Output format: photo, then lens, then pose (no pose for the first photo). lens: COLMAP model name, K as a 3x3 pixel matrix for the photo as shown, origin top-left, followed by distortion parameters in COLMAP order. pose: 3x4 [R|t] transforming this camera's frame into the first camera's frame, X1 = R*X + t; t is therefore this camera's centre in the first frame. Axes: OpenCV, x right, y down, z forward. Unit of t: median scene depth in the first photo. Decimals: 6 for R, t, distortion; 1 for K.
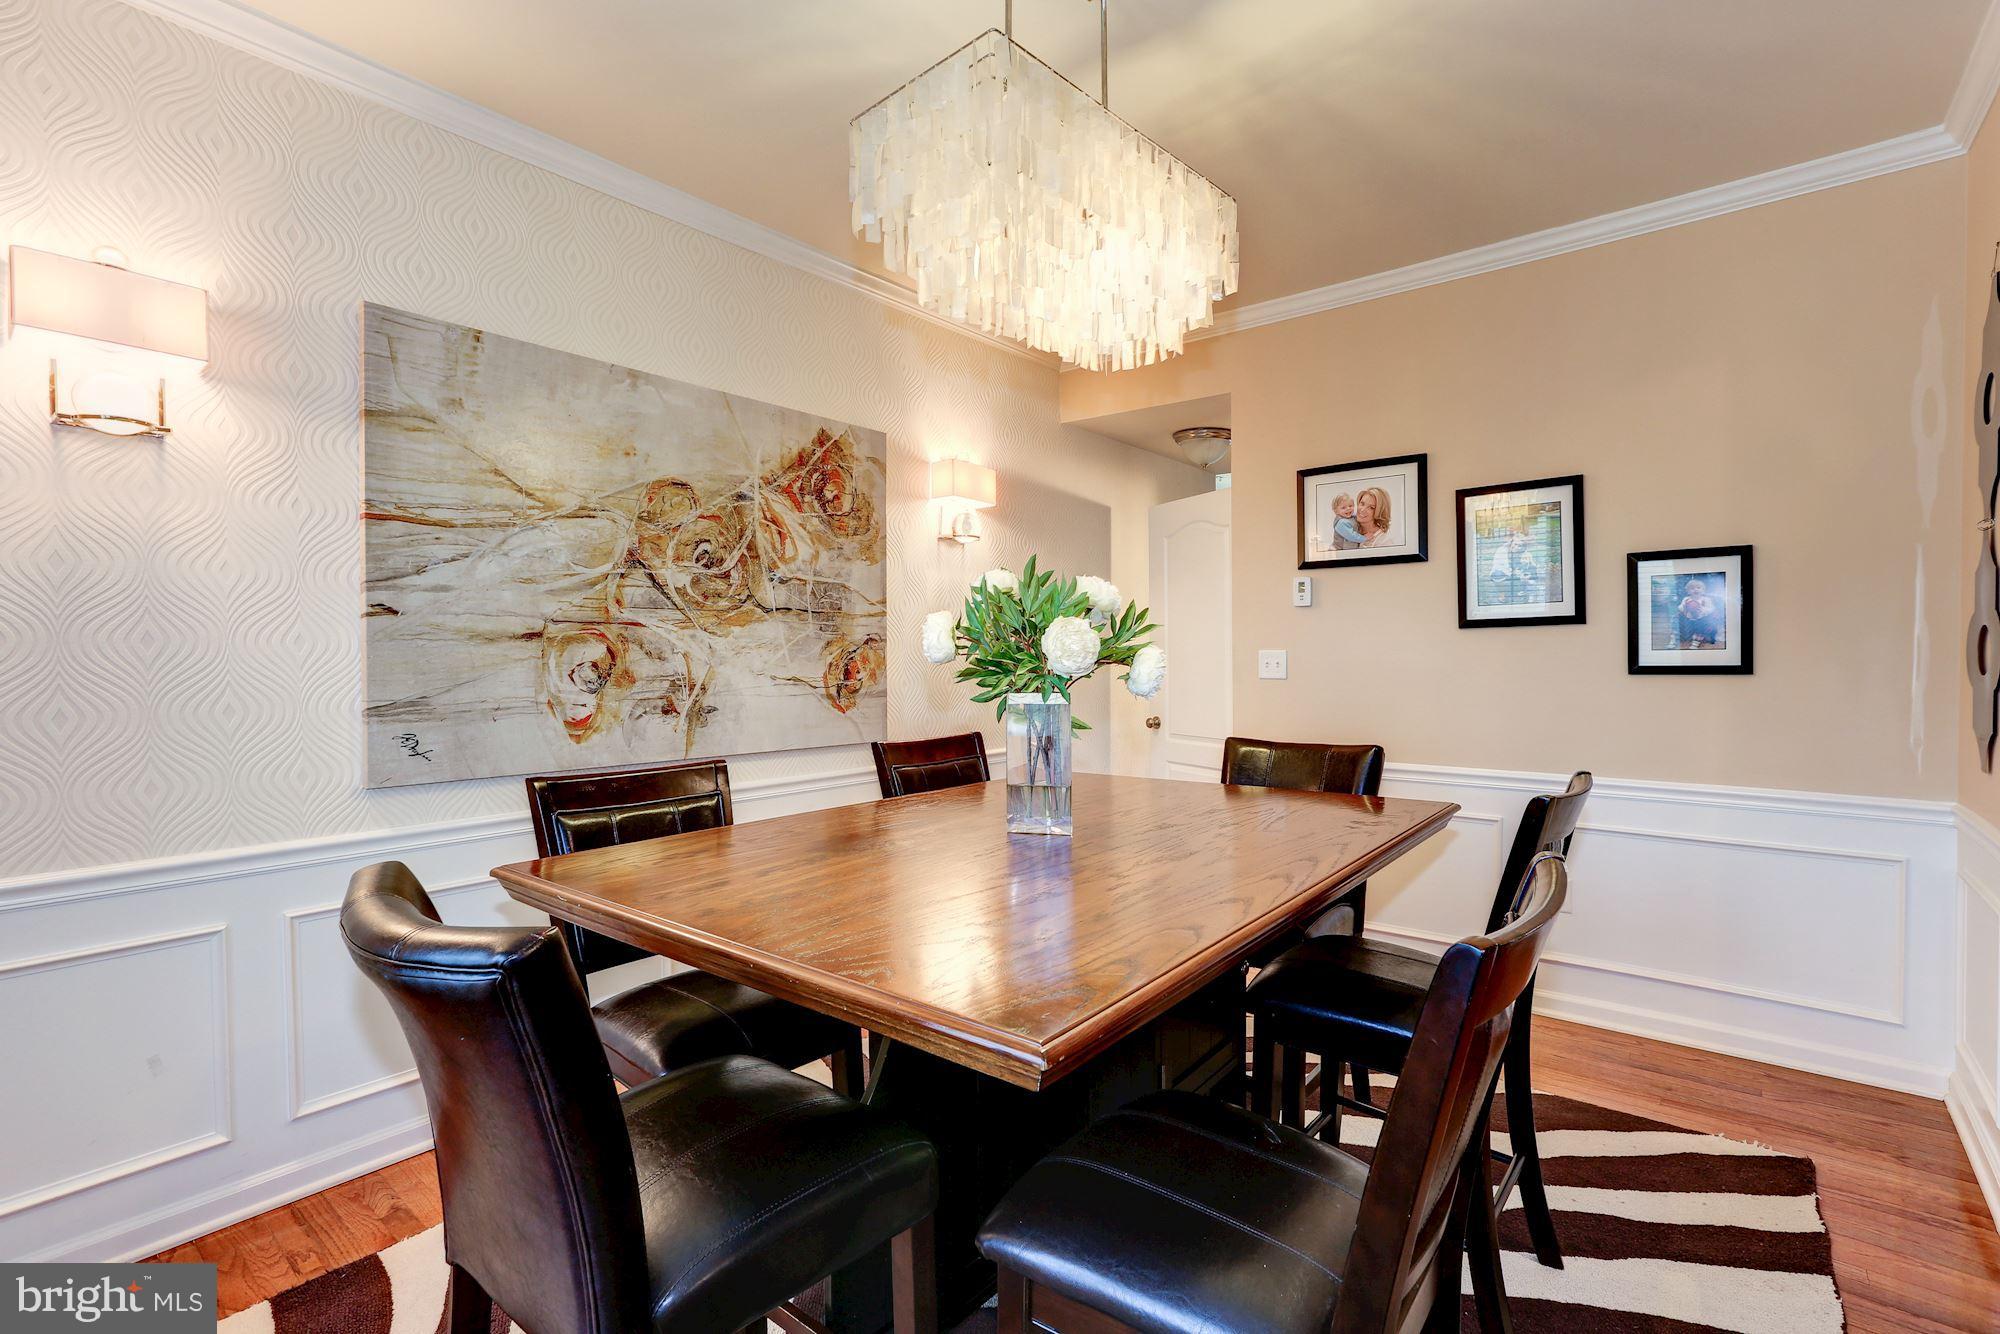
lens RADIAL K [[904.4, 0, 1004.8], [0, 904.4, 668.4], [0, 0, 1]] dist [-0.011691, 0.000420]
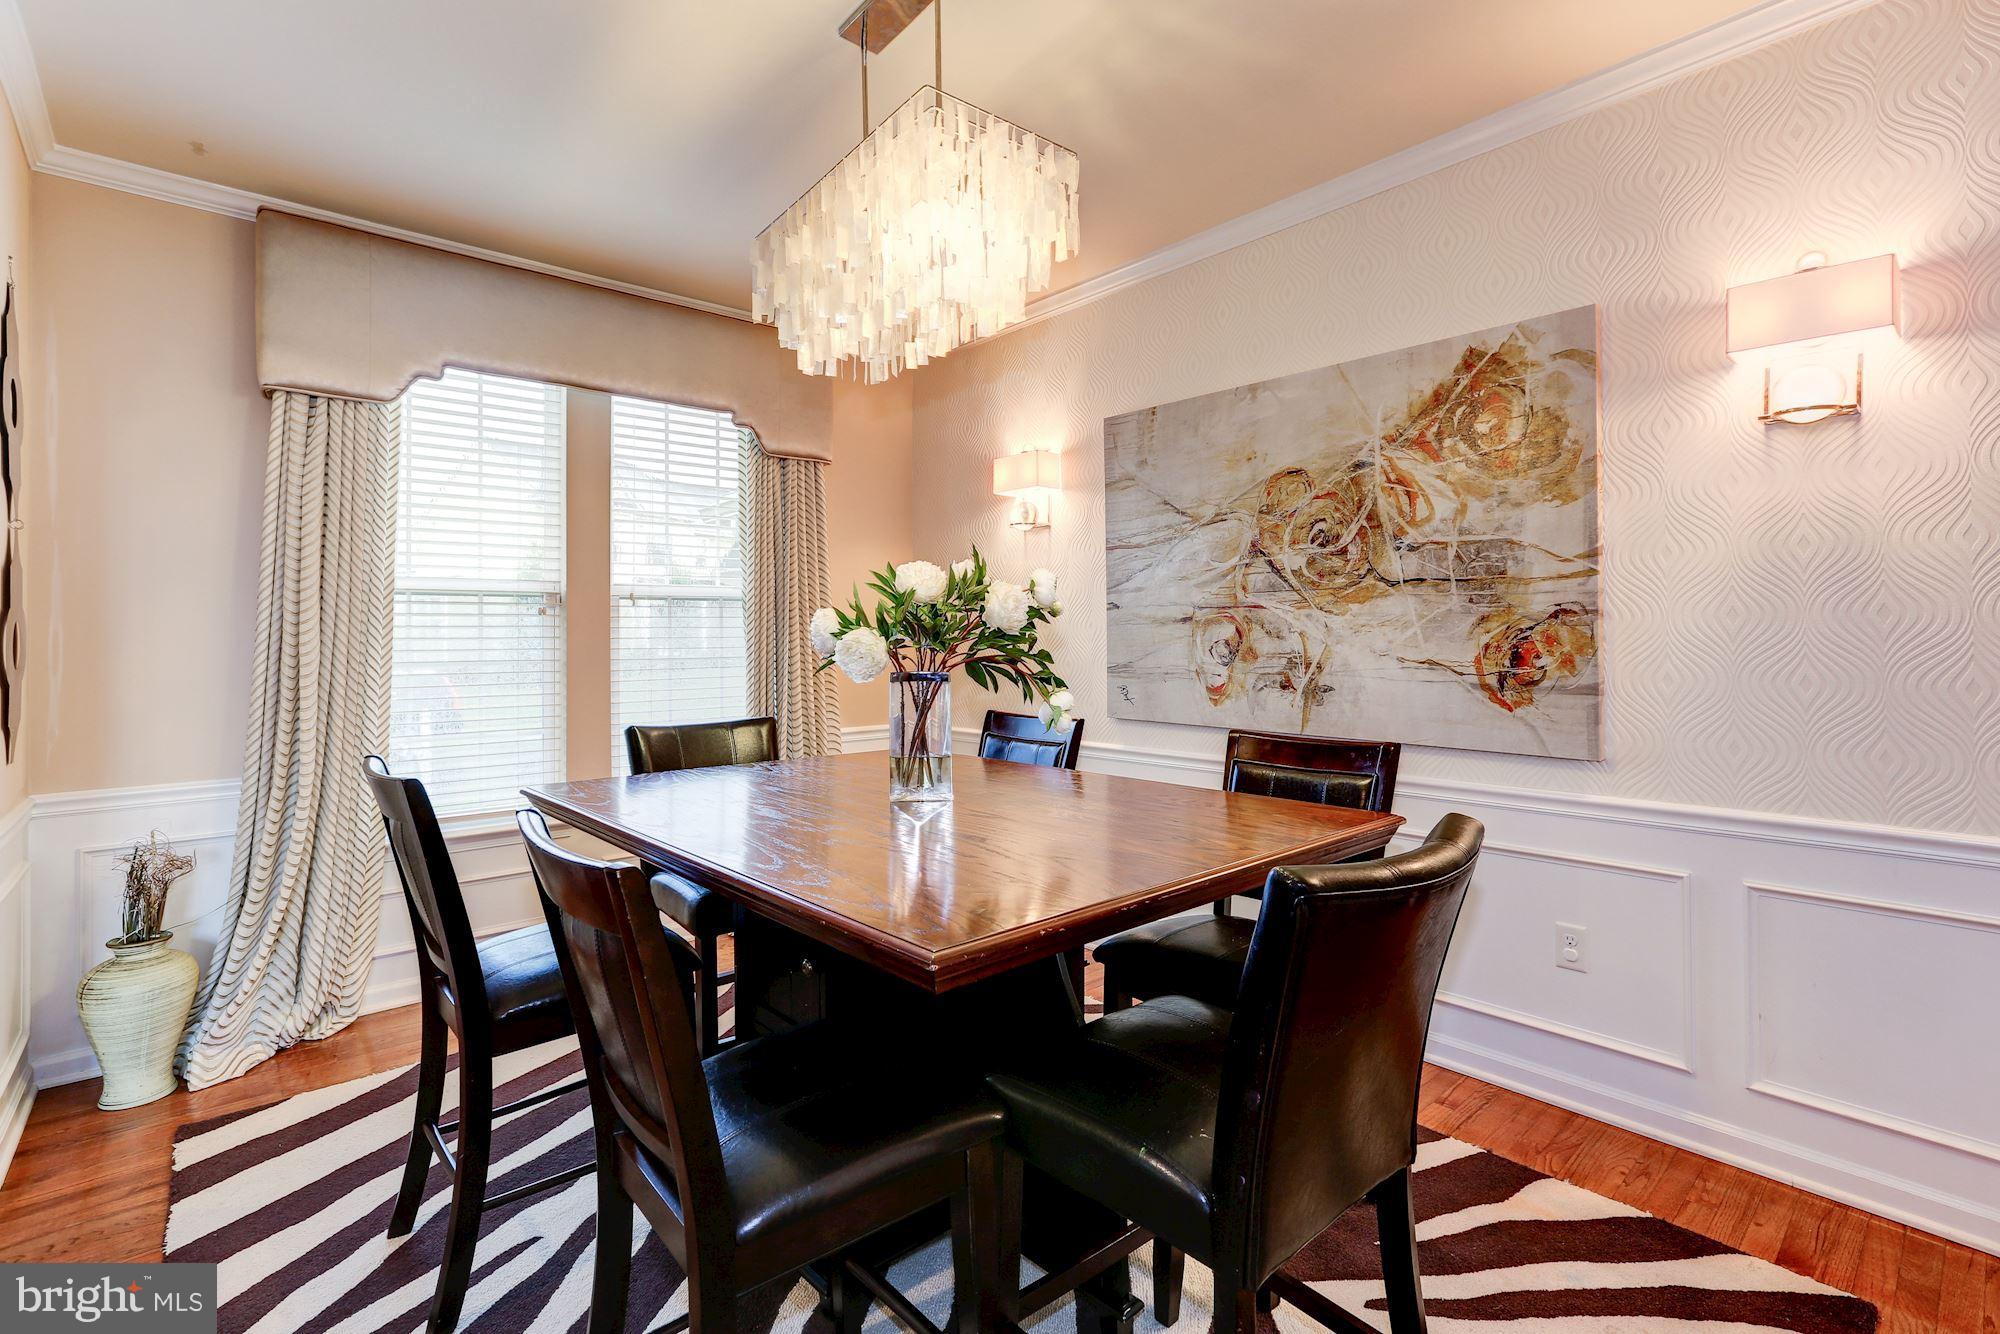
lens RADIAL K [[884.6, 0, 1002.4], [0, 884.6, 630.2], [0, 0, 1]] dist [-0.049724, 0.000071]
pose [[-0.135758, -0.000018, -0.990742, 0.657721], [-0.007776, 0.999969, 0.001048, -0.016583], [0.990711, 0.007846, -0.135754, 0.754085]]
